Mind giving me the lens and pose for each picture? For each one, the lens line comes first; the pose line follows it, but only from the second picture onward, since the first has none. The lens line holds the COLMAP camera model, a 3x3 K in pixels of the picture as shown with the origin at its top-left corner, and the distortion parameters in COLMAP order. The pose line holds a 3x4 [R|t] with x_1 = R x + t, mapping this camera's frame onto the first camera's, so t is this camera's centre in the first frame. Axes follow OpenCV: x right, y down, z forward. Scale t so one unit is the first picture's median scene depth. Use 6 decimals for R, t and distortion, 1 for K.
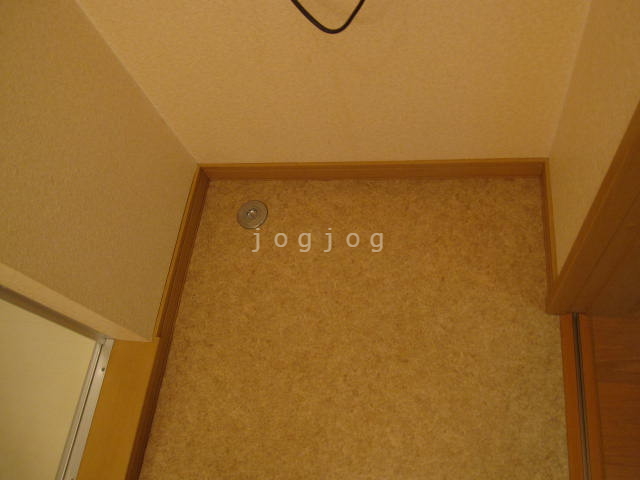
lens RADIAL K [[525.4, 0, 306.3], [0, 525.4, 176.4], [0, 0, 1]] dist [-0.065922, 0.026736]
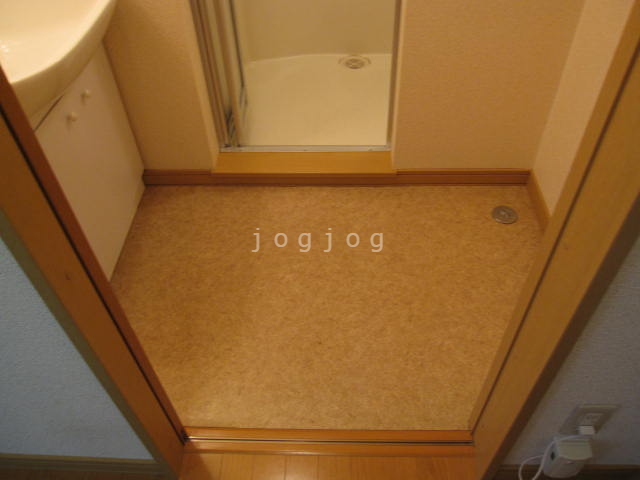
lens RADIAL K [[525.4, 0, 321.4], [0, 525.4, 241.4], [0, 0, 1]] dist [-0.065922, 0.026736]
pose [[0.079686, 0.857514, -0.508251, 0.639247], [-0.871180, 0.307707, 0.382572, -0.002939], [0.484453, 0.412293, 0.771570, -0.160440]]
